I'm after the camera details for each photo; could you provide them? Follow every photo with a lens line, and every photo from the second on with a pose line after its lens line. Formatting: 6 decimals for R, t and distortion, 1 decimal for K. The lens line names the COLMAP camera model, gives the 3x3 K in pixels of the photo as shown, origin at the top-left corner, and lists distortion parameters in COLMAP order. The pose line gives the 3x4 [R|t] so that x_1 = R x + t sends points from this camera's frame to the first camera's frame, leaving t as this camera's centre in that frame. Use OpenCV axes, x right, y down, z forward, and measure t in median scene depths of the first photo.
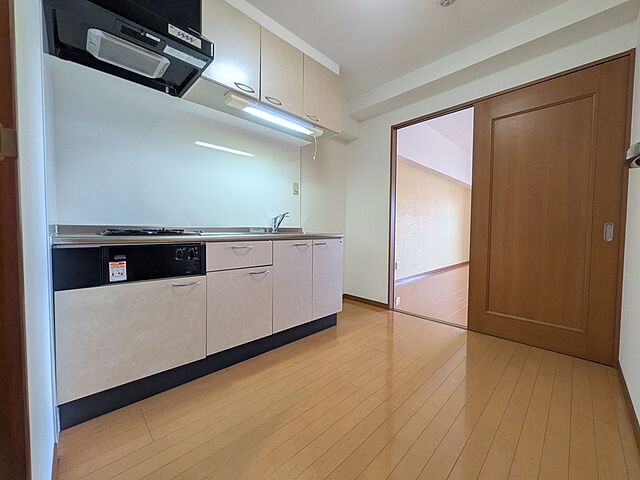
lens RADIAL K [[253.1, 0, 321.6], [0, 253.1, 238.4], [0, 0, 1]] dist [-0.000377, -0.000058]
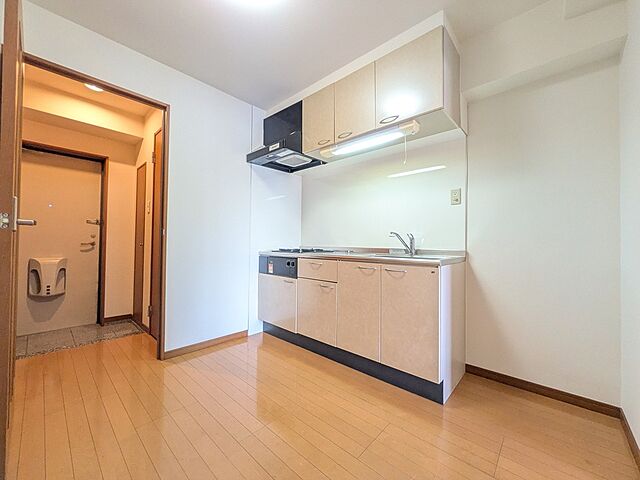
lens RADIAL K [[258.3, 0, 317.8], [0, 258.3, 239.7], [0, 0, 1]] dist [0.009596, 0.000010]
pose [[0.043868, -0.030911, -0.998559, 0.848395], [-0.049157, 0.998244, -0.033061, -0.037341], [0.997827, 0.050536, 0.042272, 0.784442]]
